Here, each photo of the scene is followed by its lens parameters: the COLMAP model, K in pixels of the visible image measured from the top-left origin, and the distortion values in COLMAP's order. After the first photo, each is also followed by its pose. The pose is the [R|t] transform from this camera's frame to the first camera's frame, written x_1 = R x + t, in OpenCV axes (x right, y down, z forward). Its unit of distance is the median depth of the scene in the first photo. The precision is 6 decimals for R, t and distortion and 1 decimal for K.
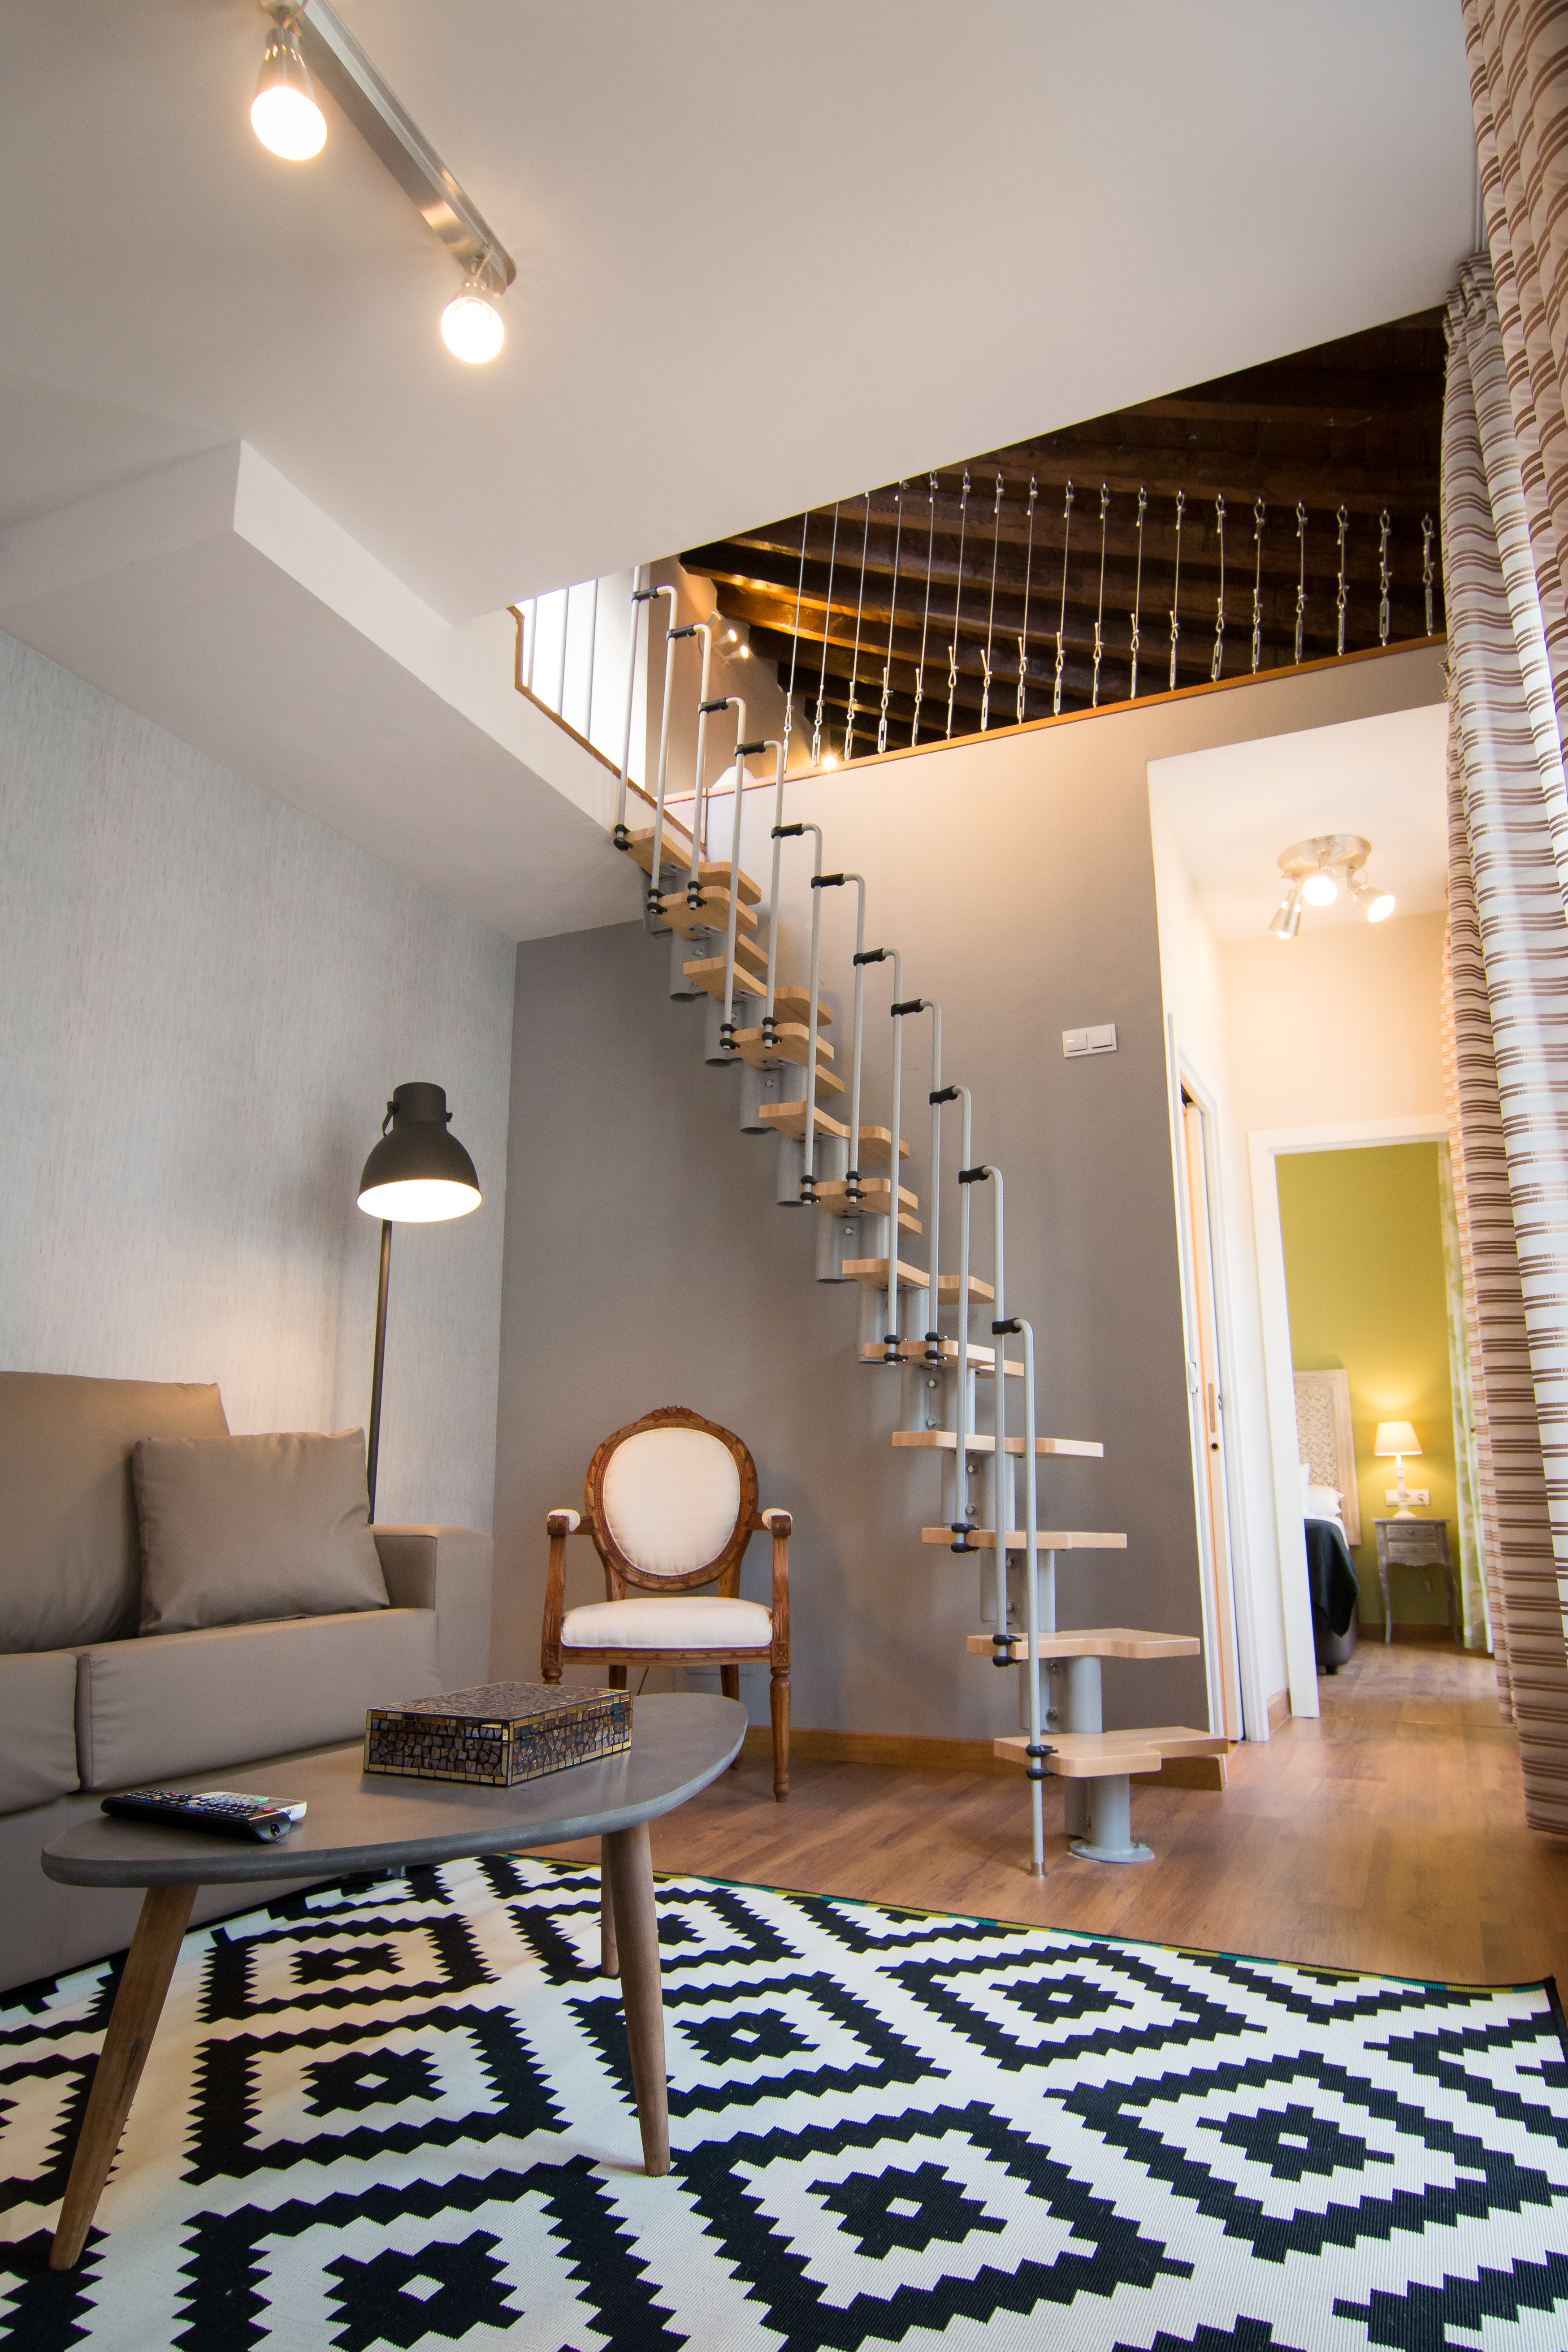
lens RADIAL K [[1355.3, 0, 790.1], [0, 1355.3, 1191.3], [0, 0, 1]] dist [0.001490, -0.003368]
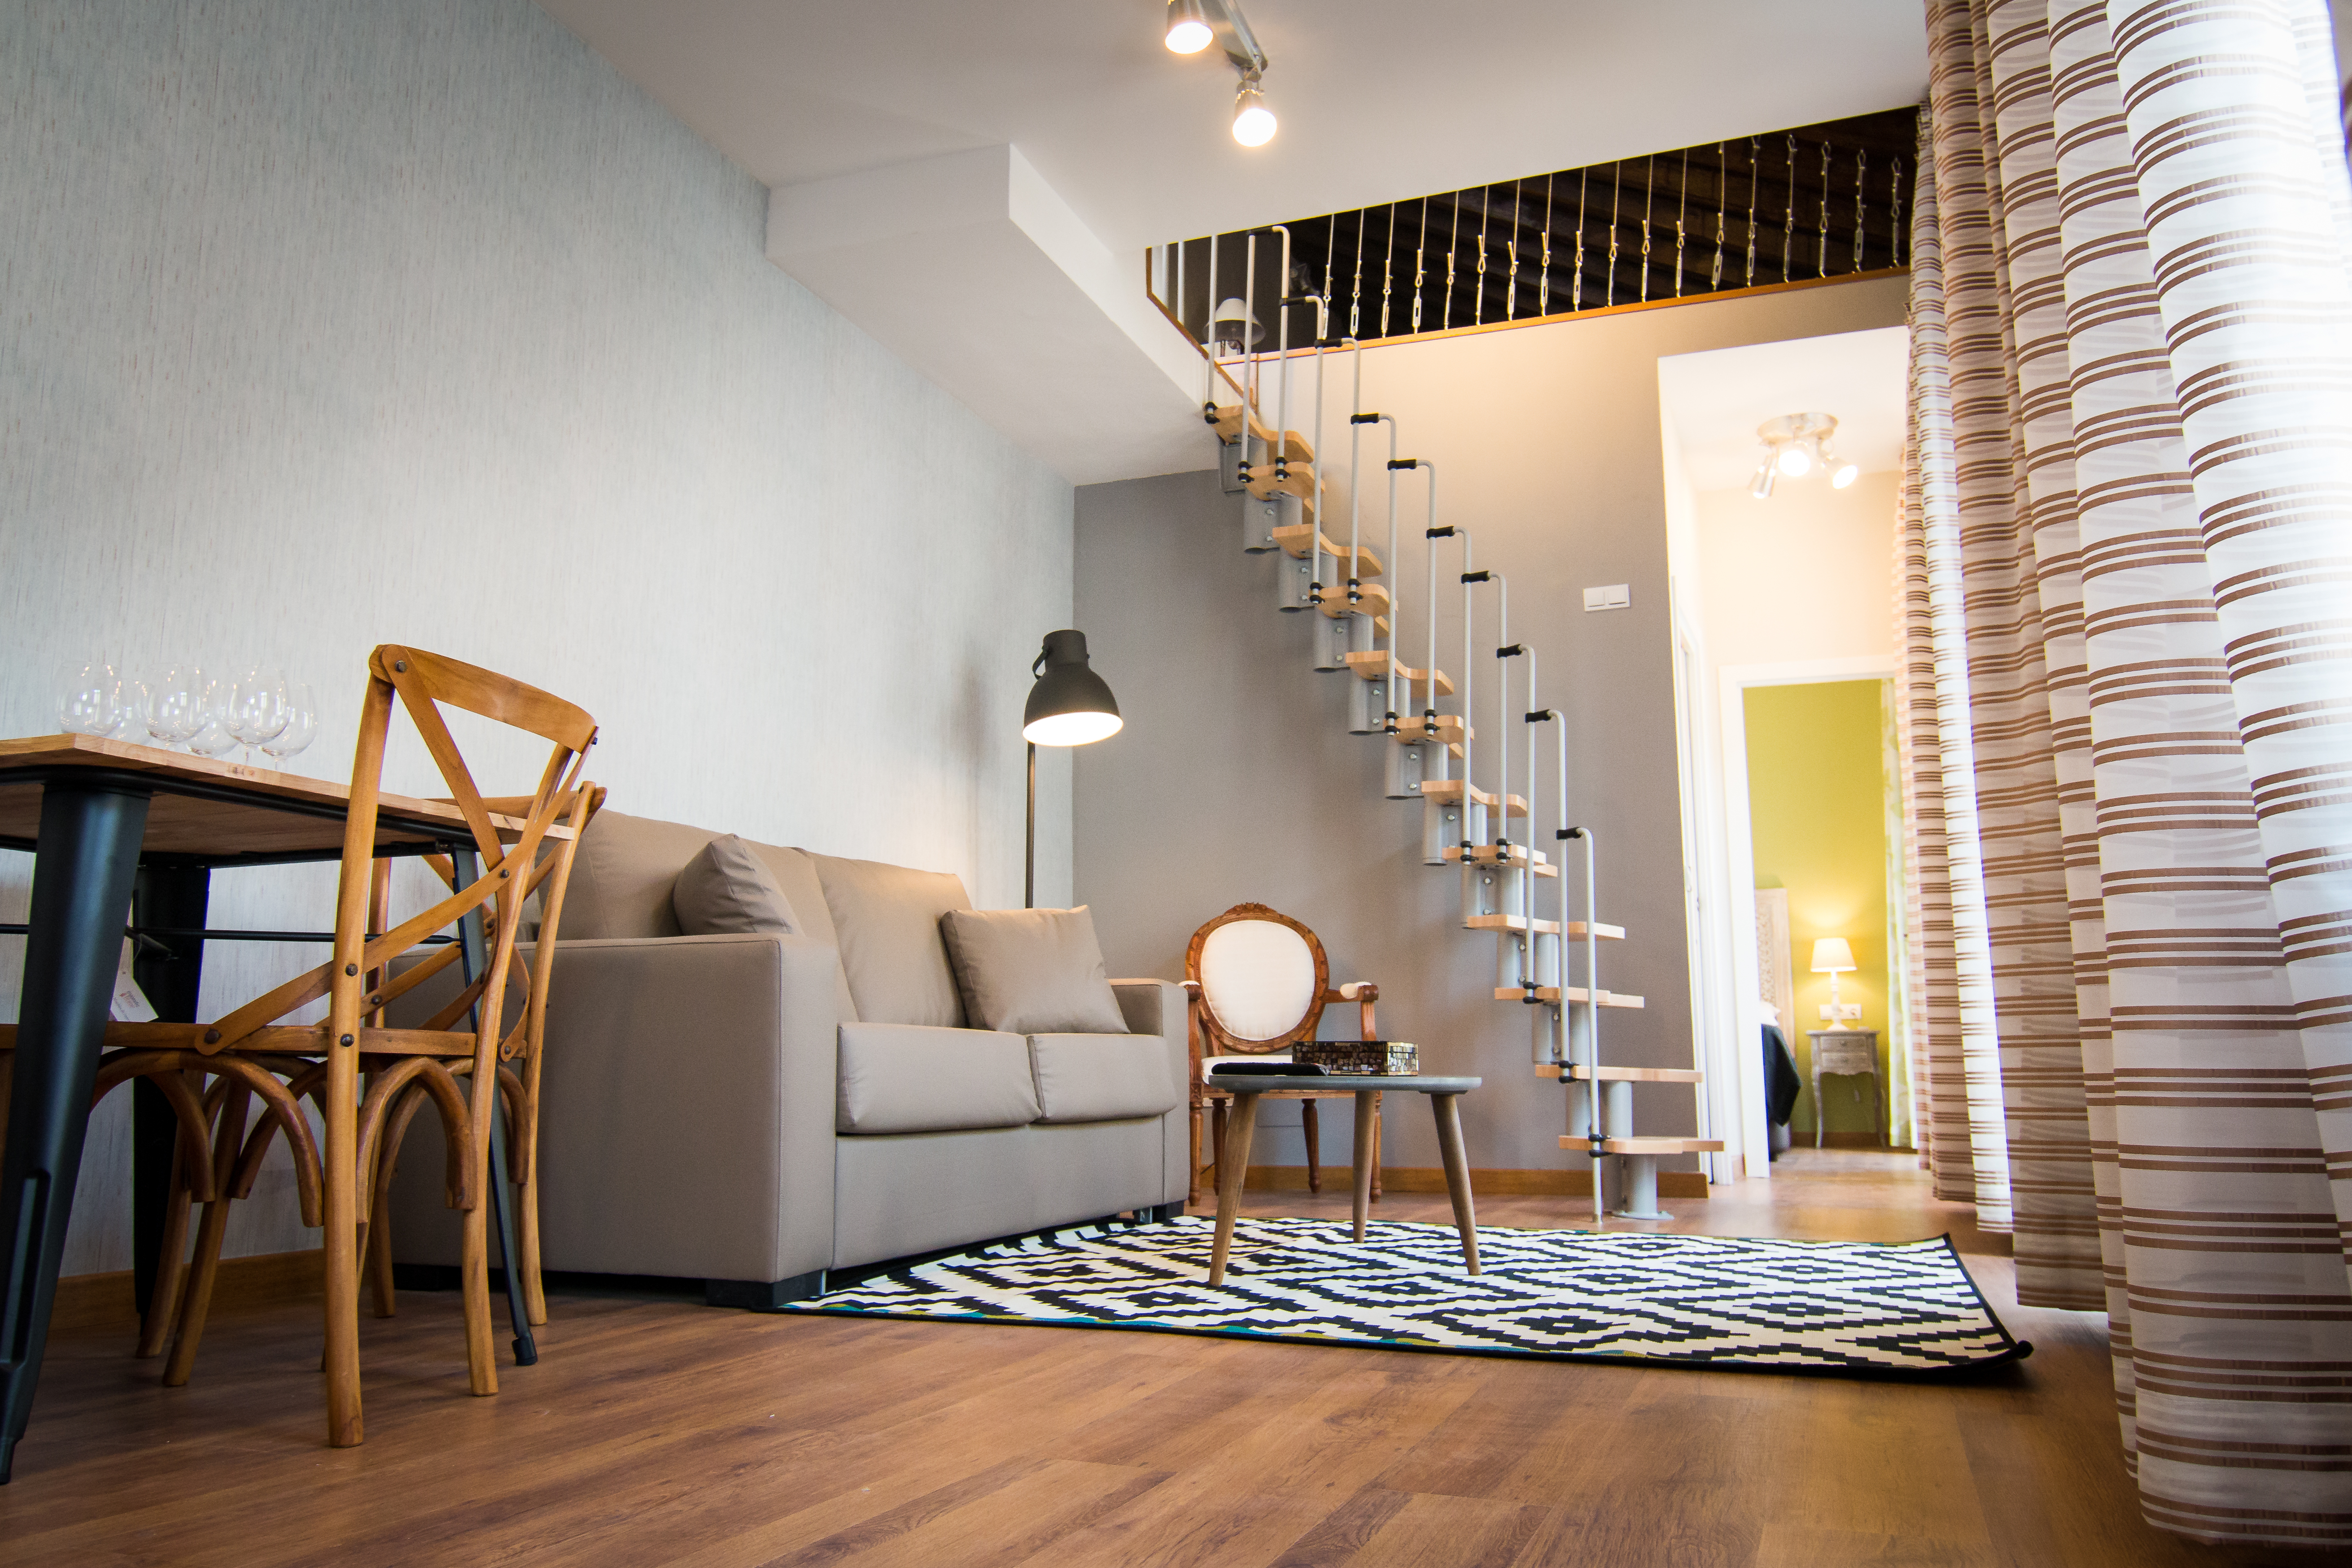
lens RADIAL K [[1724.5, 0, 1174.2], [0, 1724.5, 771.8], [0, 0, 1]] dist [-0.006472, 0.012759]
pose [[0.997918, 0.009129, 0.063843, -0.252138], [-0.012415, 0.998608, 0.051259, -0.031383], [-0.063287, -0.051945, 0.996643, -0.490964]]
